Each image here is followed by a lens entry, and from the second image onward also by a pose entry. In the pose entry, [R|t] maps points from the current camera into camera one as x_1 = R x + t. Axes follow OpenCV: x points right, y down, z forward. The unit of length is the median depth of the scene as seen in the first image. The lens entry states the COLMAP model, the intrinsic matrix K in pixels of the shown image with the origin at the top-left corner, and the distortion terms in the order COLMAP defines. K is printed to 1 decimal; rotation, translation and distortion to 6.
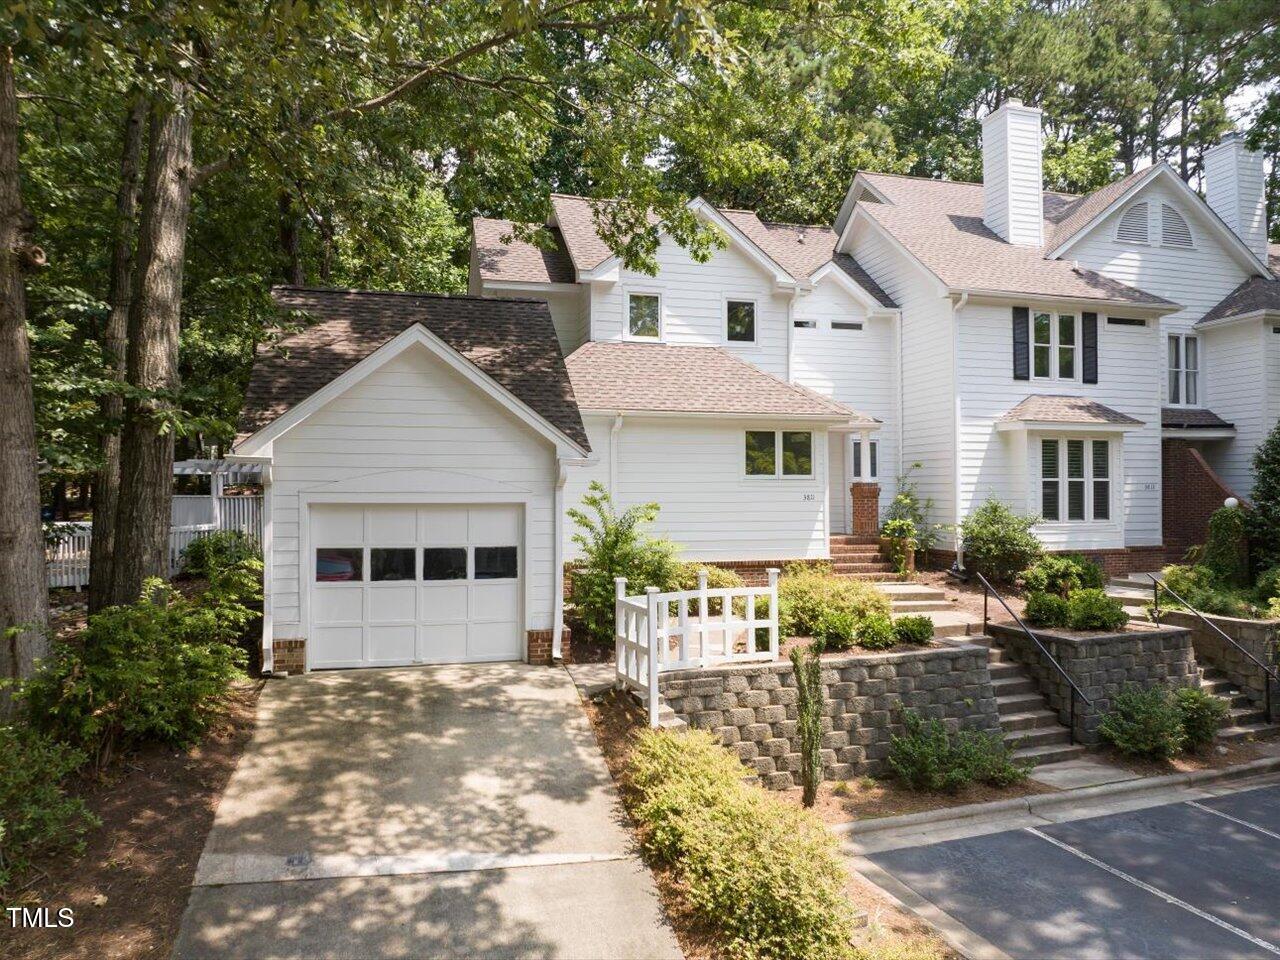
lens RADIAL K [[954.4, 0, 640.0], [0, 954.4, 480.0], [0, 0, 1]] dist [-0.039183, 0.005210]
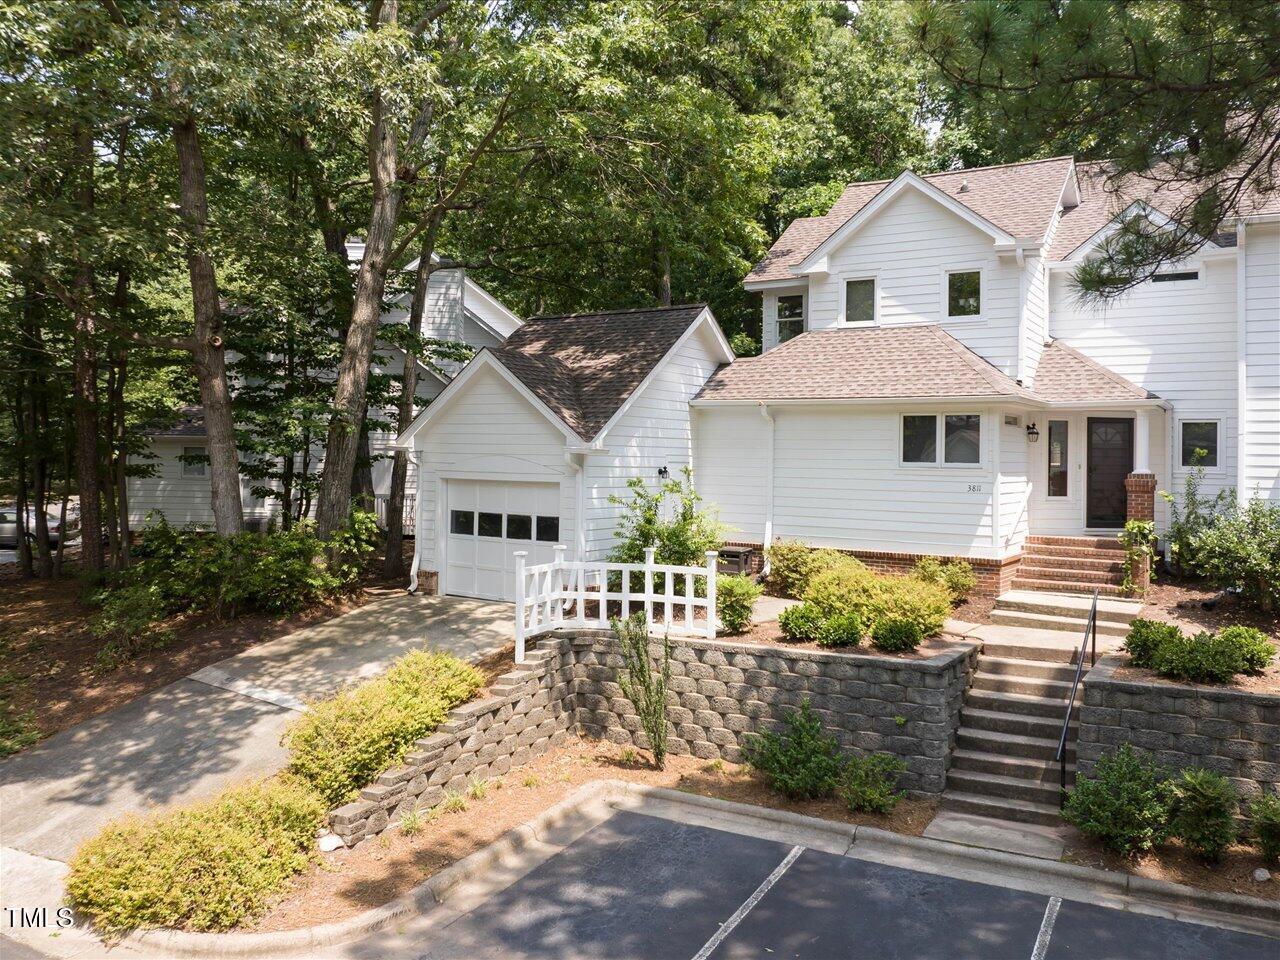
lens RADIAL K [[984.1, 0, 628.4], [0, 984.1, 454.9], [0, 0, 1]] dist [0.004406, -0.052396]
pose [[0.671242, 0.009089, -0.741183, 0.902803], [-0.010383, 0.999942, 0.002859, -0.017493], [0.741166, 0.005777, 0.671297, 0.194743]]
